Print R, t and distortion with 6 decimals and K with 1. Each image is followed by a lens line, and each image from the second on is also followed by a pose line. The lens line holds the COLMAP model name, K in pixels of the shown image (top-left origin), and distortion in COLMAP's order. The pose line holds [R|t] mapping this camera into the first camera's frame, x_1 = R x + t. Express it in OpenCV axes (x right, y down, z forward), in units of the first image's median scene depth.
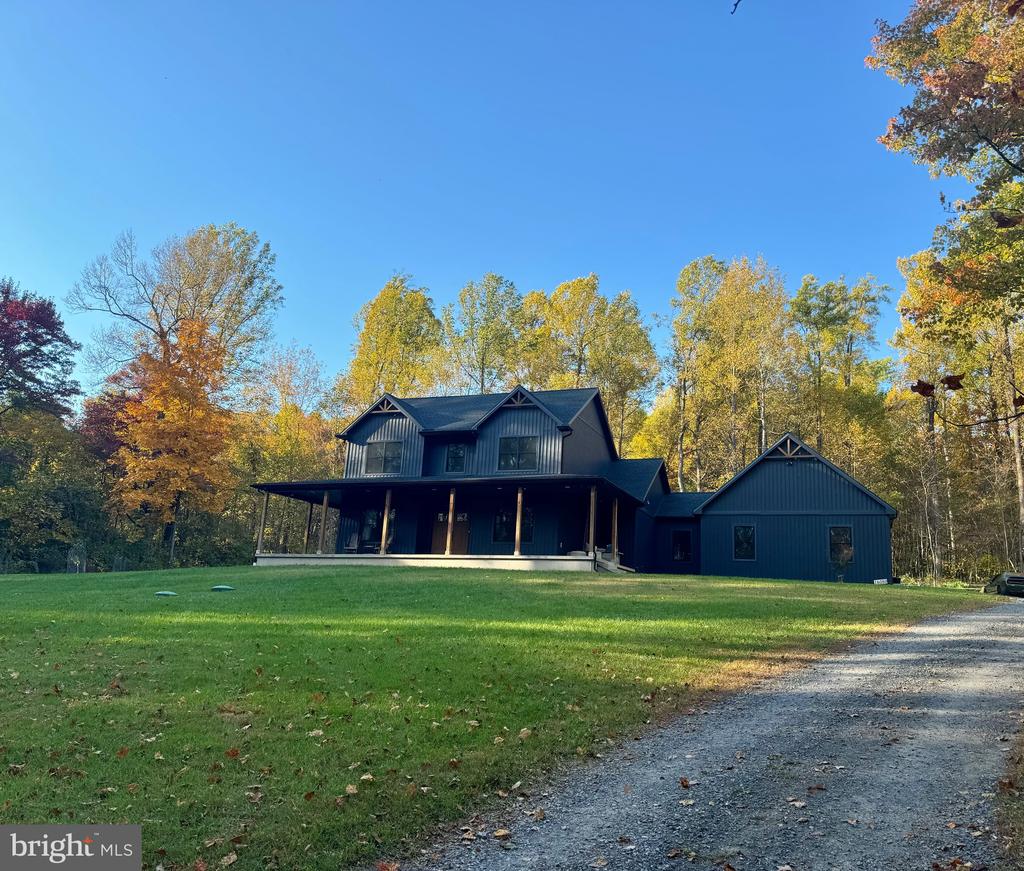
lens RADIAL K [[799.4, 0, 512.0], [0, 799.4, 435.5], [0, 0, 1]] dist [0.043473, 0.001540]
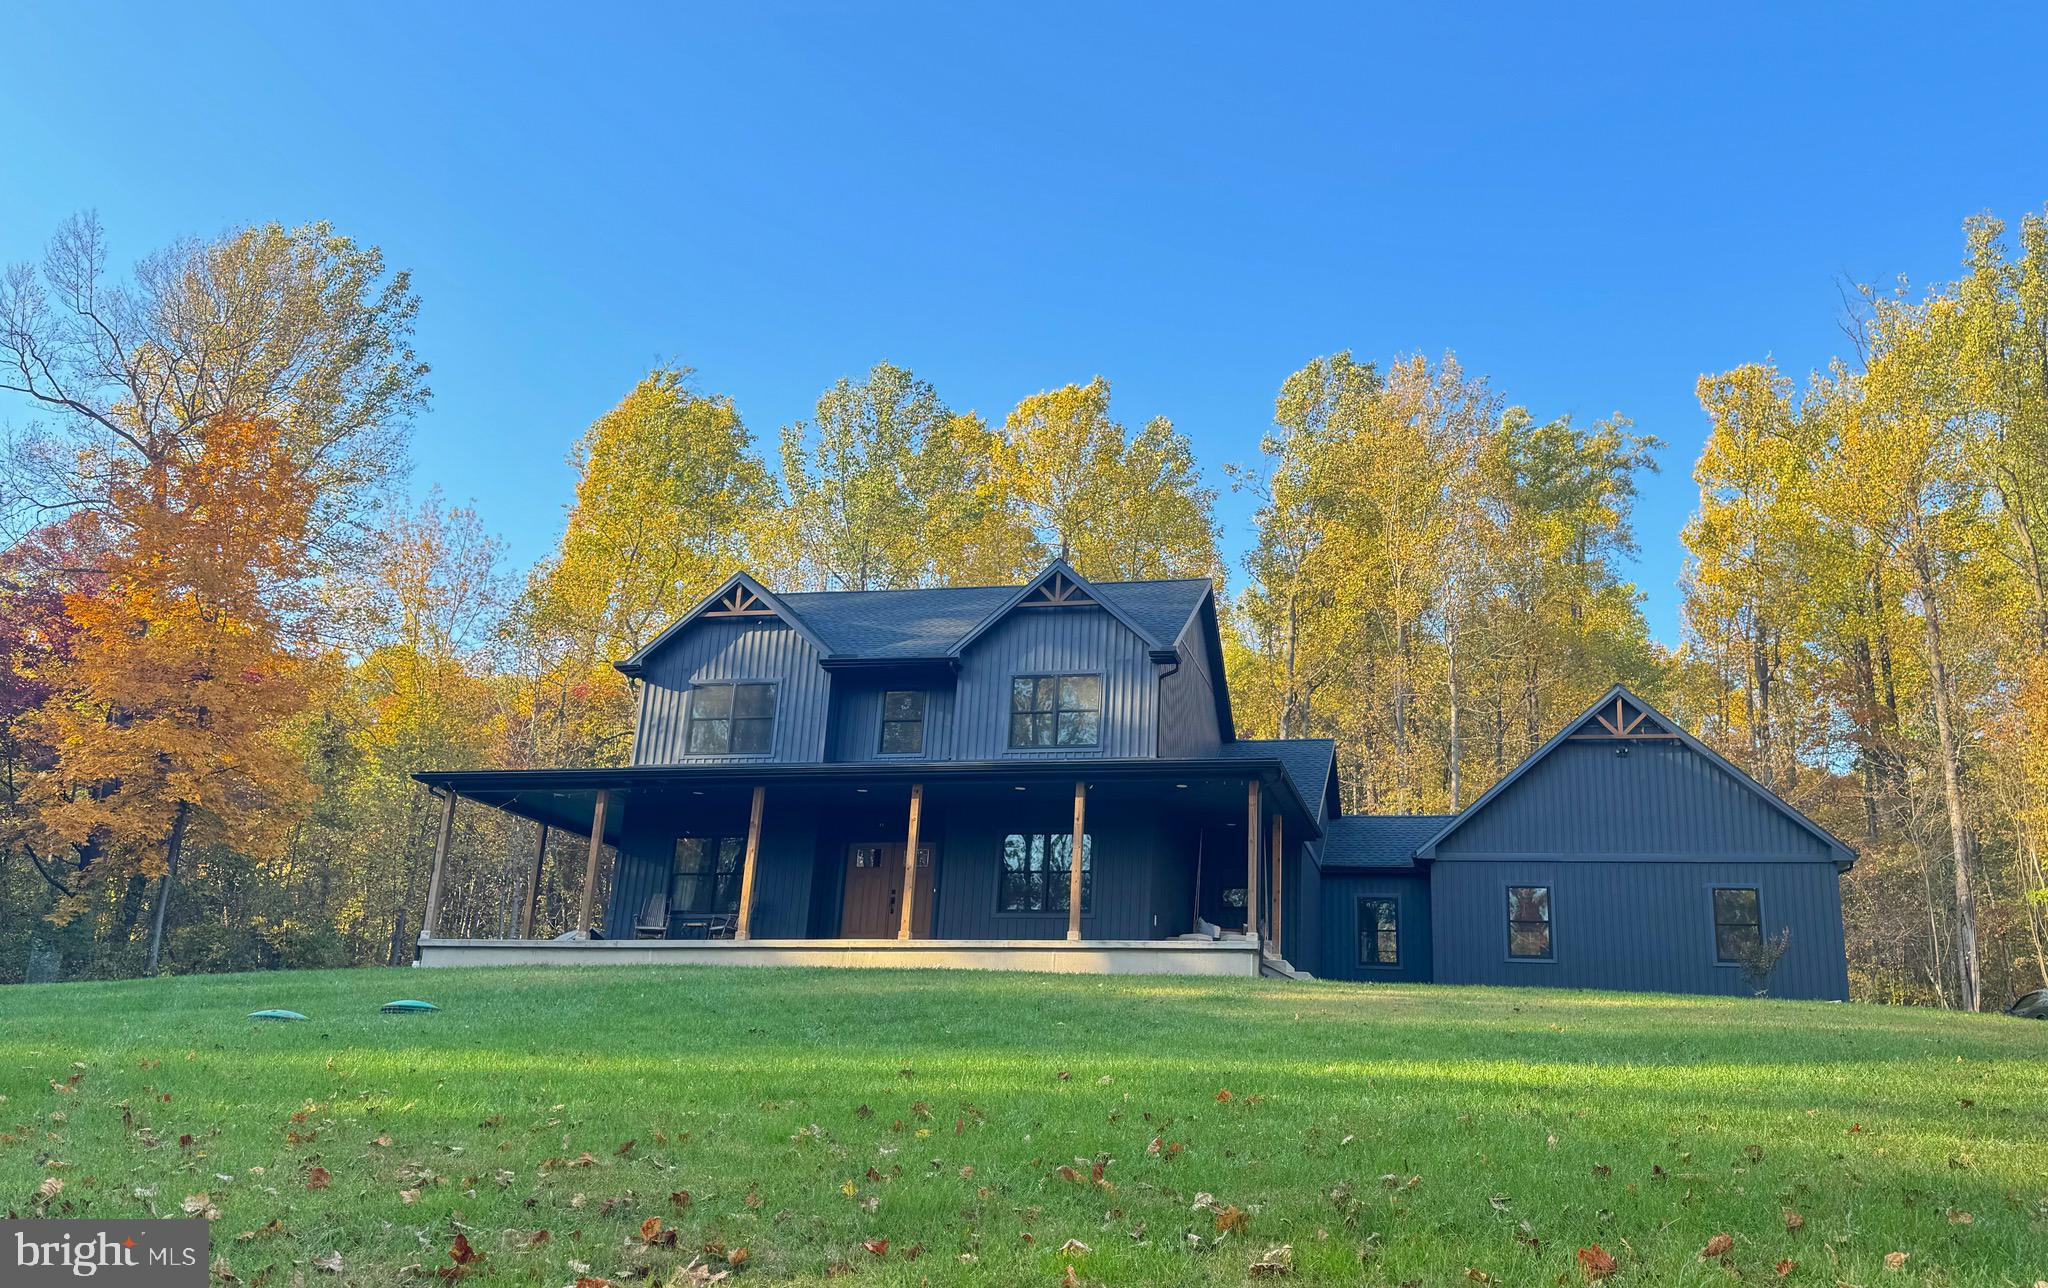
lens RADIAL K [[1577.3, 0, 1024.0], [0, 1577.3, 644.0], [0, 0, 1]] dist [0.024740, -0.001726]
pose [[0.989982, 0.032751, 0.137346, -0.120426], [-0.023838, 0.997532, -0.066043, 0.039544], [-0.139170, 0.062107, 0.988319, 0.126907]]
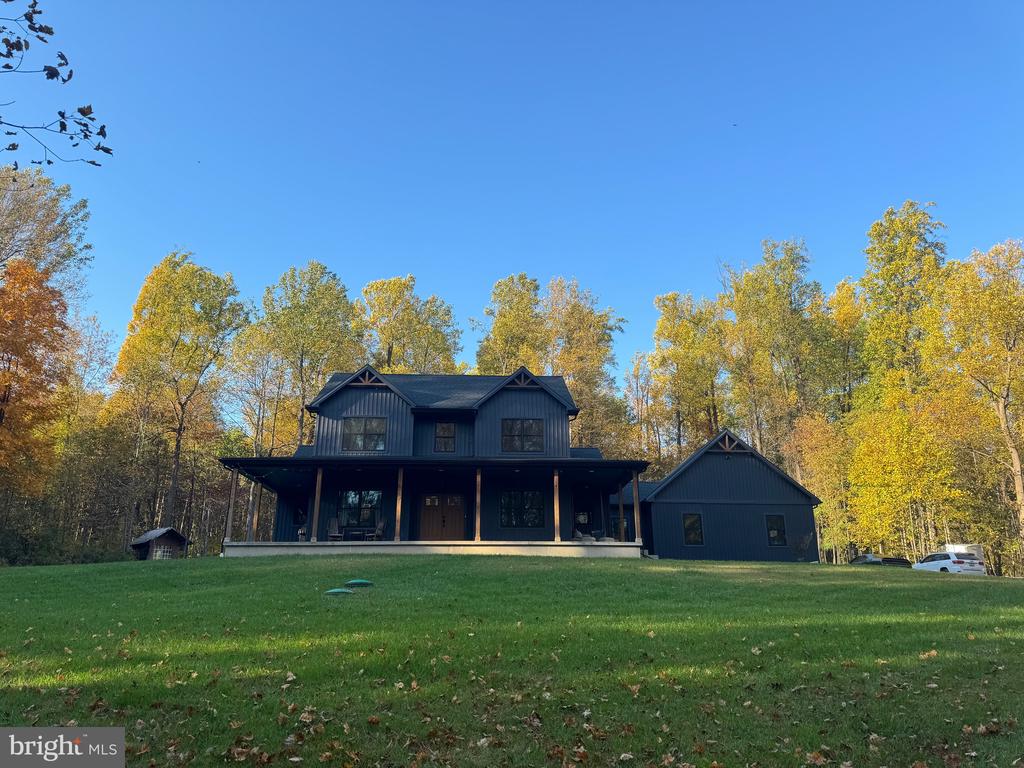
lens RADIAL K [[709.1, 0, 410.3], [0, 709.1, 383.7], [0, 0, 1]] dist [0.041746, 0.000034]
pose [[0.930058, 0.073572, 0.359972, -0.401736], [-0.046382, 0.995419, -0.083611, 0.035210], [-0.364474, 0.061066, 0.929209, 0.222582]]
